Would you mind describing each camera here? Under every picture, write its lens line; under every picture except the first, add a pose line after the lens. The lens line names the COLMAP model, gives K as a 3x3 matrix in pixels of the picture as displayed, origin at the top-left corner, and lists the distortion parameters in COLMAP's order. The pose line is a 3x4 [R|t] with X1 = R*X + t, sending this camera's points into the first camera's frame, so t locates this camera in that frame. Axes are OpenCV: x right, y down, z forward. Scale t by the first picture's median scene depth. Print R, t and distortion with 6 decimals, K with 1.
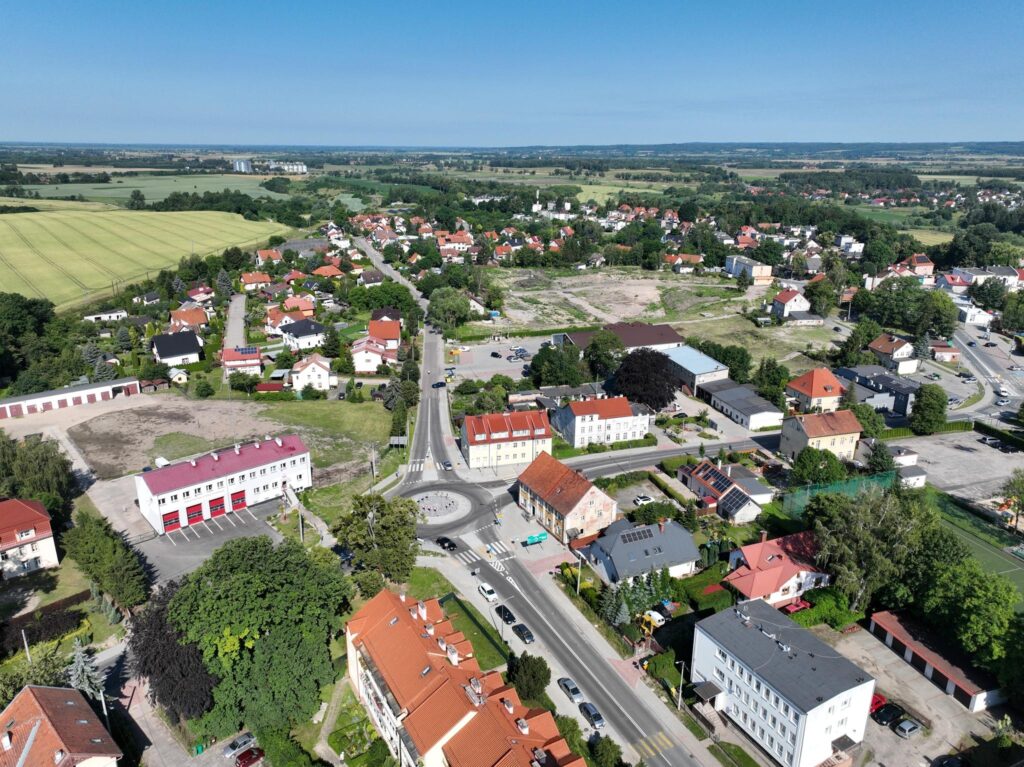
lens RADIAL K [[715.9, 0, 511.3], [0, 715.9, 385.2], [0, 0, 1]] dist [0.002745, 0.011120]
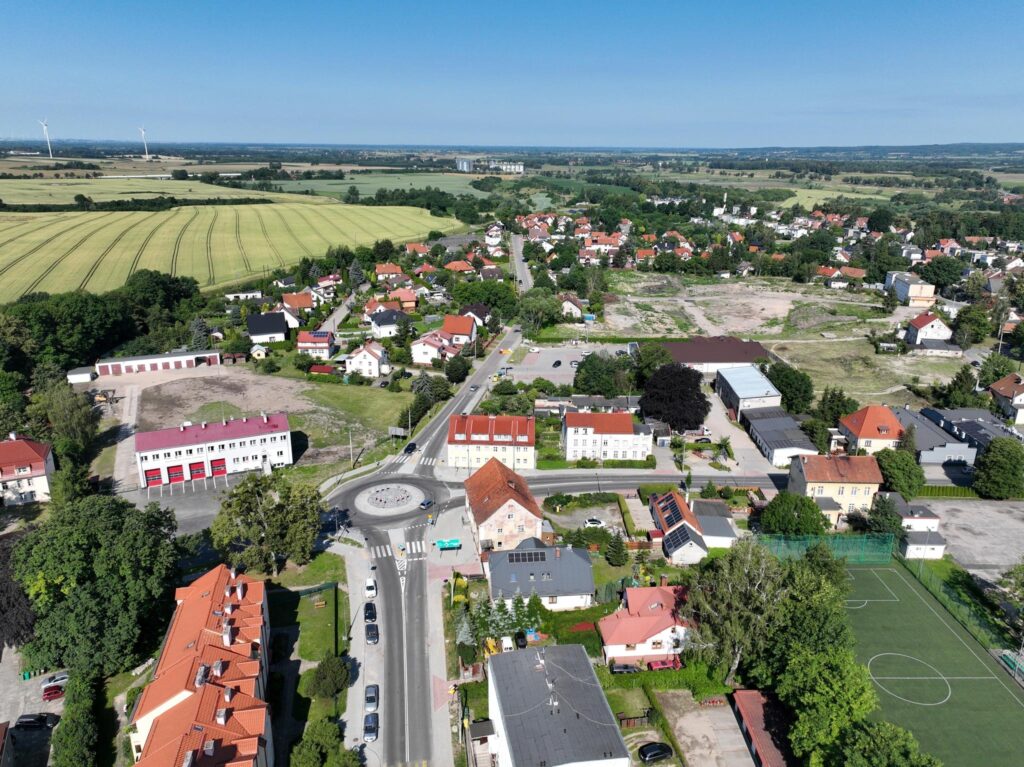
lens RADIAL K [[715.9, 0, 511.3], [0, 715.9, 385.2], [0, 0, 1]] dist [0.002745, 0.011120]
pose [[0.954405, 0.096679, -0.282427, 0.207329], [-0.097052, 0.995198, 0.012703, -0.012832], [0.282299, 0.015286, 0.959205, 0.044592]]
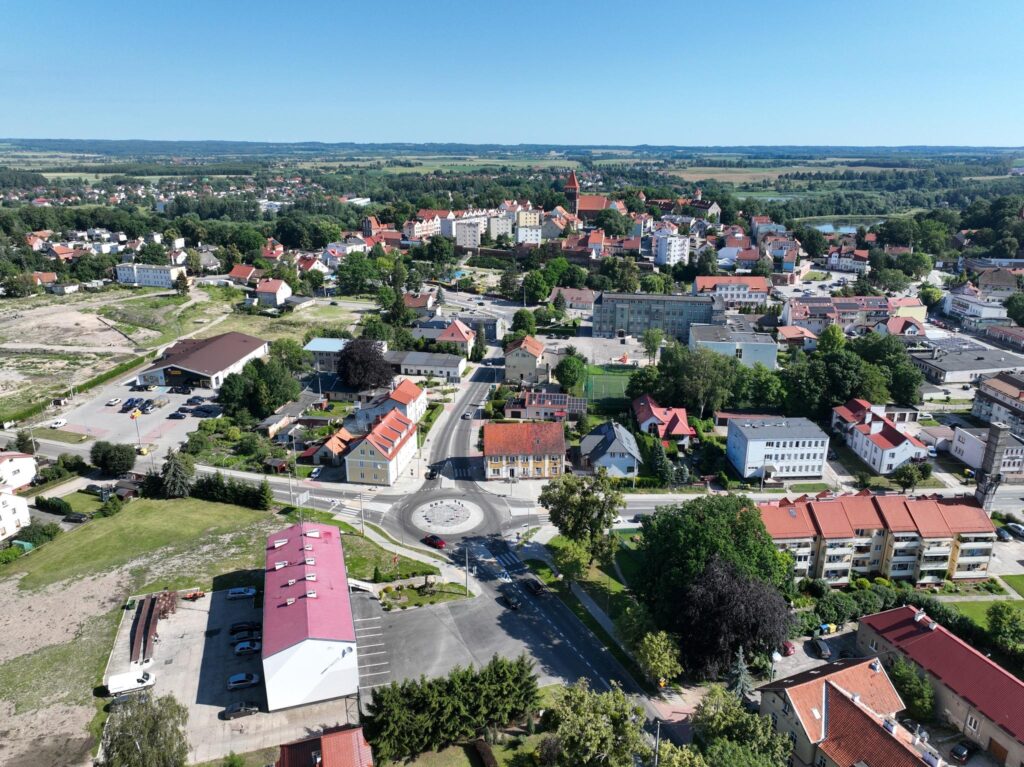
lens RADIAL K [[715.9, 0, 511.3], [0, 715.9, 385.2], [0, 0, 1]] dist [0.002745, 0.011120]
pose [[0.420934, -0.293144, 0.858418, -0.536582], [0.290046, 0.940156, 0.178830, -0.092589], [-0.859470, 0.173705, 0.480769, 0.265538]]
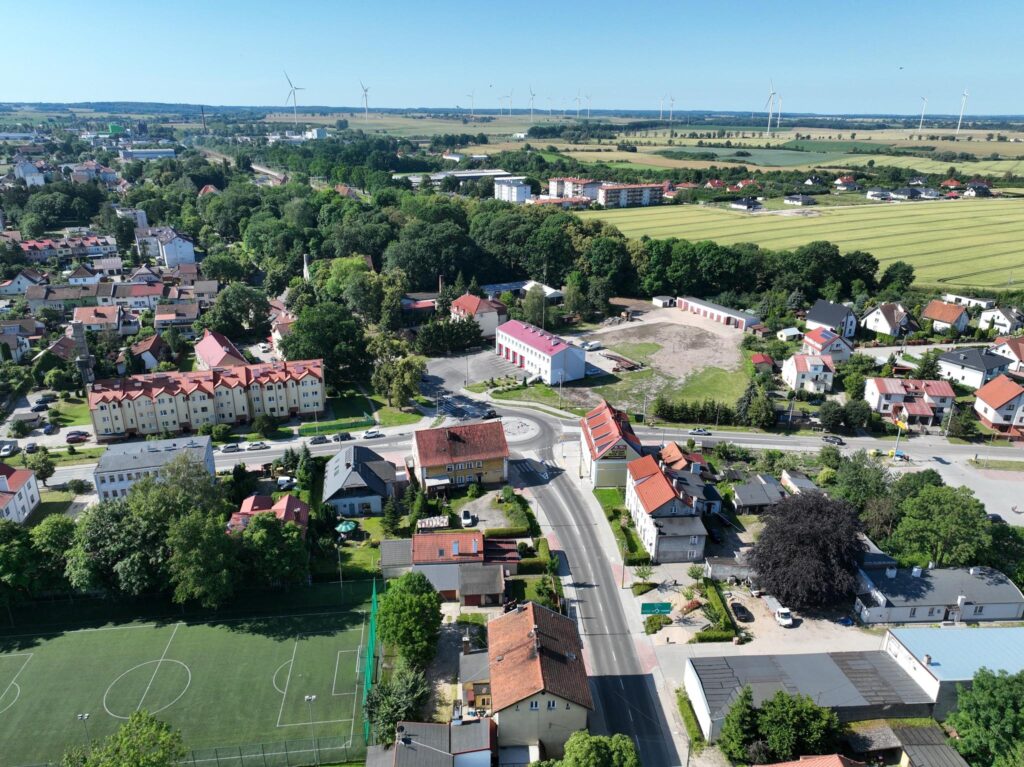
lens RADIAL K [[715.9, 0, 511.3], [0, 715.9, 385.2], [0, 0, 1]] dist [0.002745, 0.011120]
pose [[-0.208437, 0.338846, -0.917463, 0.587079], [-0.319754, 0.862907, 0.391341, -0.217184], [0.924290, 0.374932, -0.071515, 0.663564]]
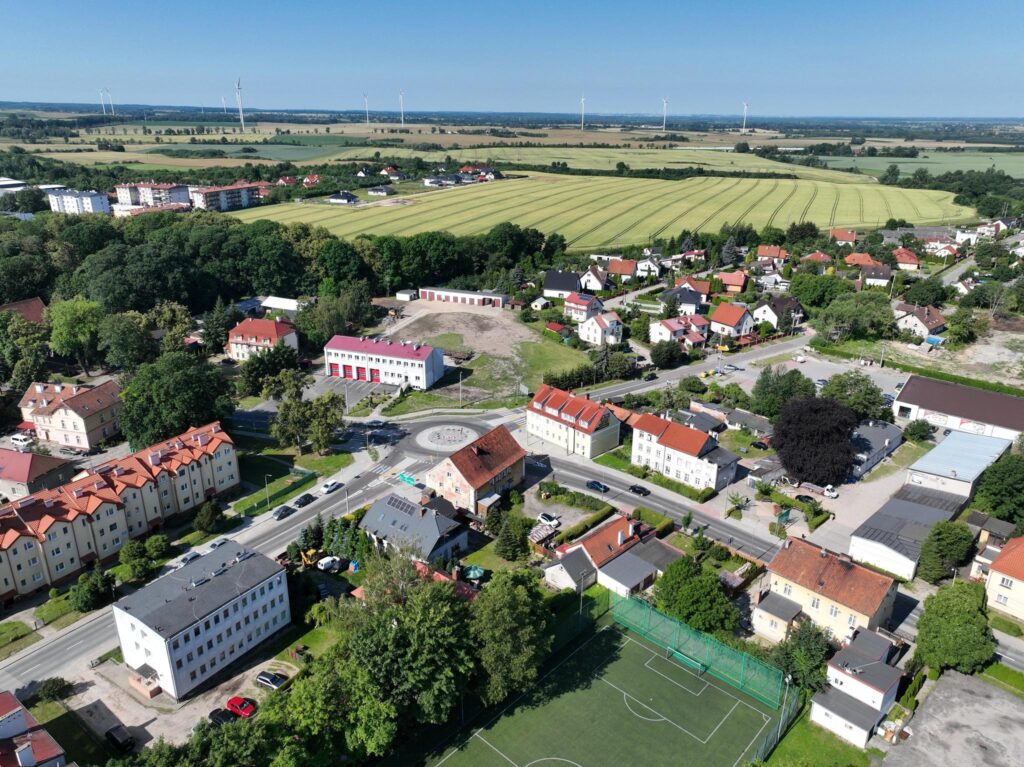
lens RADIAL K [[715.9, 0, 511.3], [0, 715.9, 385.2], [0, 0, 1]] dist [0.002745, 0.011120]
pose [[0.473612, 0.309658, -0.824502, 0.529598], [-0.283898, 0.939860, 0.189906, -0.094221], [0.833723, 0.144133, 0.533040, 0.295334]]
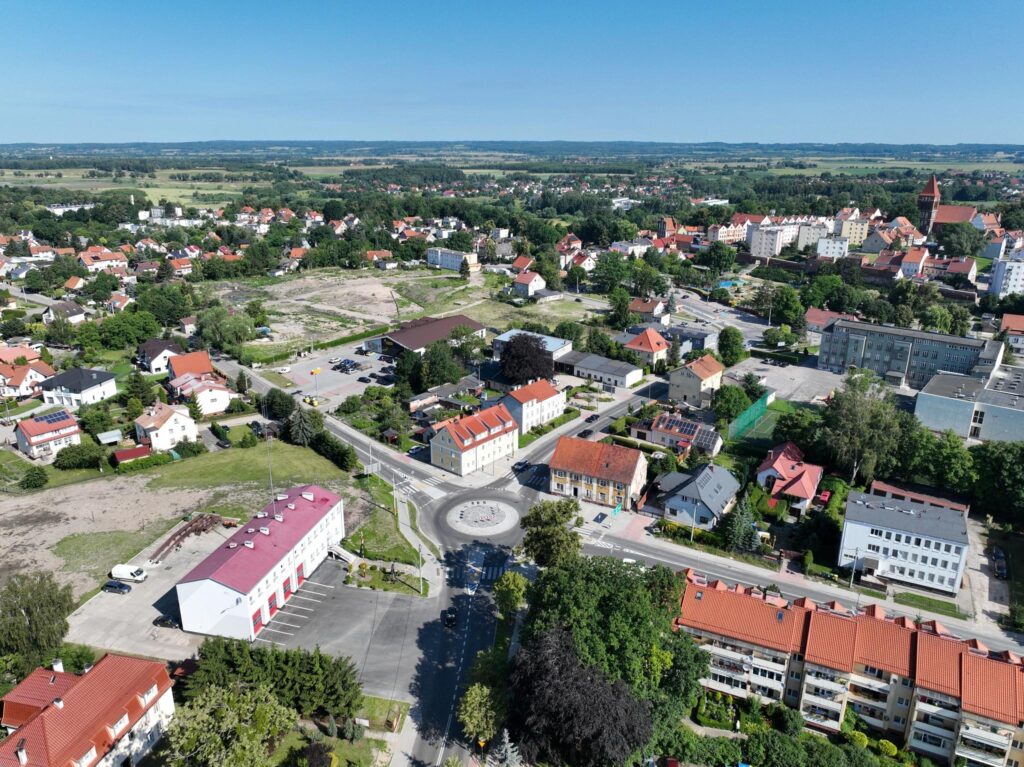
lens RADIAL K [[715.9, 0, 511.3], [0, 715.9, 385.2], [0, 0, 1]] dist [0.002745, 0.011120]
pose [[0.819664, -0.185473, 0.541987, -0.356076], [0.184100, 0.981232, 0.057366, -0.034367], [-0.542455, 0.052759, 0.838427, 0.095208]]
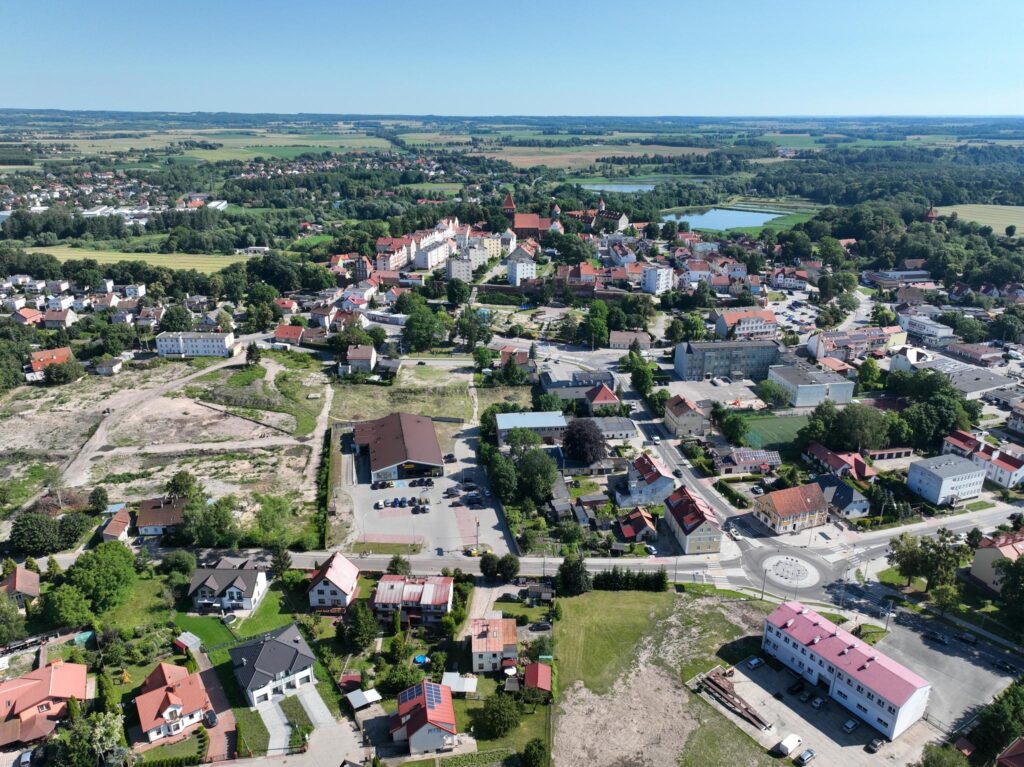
lens RADIAL K [[717.3, 0, 512.0], [0, 717.3, 383.5], [0, 0, 1]] dist [0.002788, 0.009155]
pose [[0.138961, -0.355565, 0.924264, -0.795330], [0.313195, 0.901193, 0.299601, -0.434144], [-0.939467, 0.247842, 0.236592, 0.678617]]
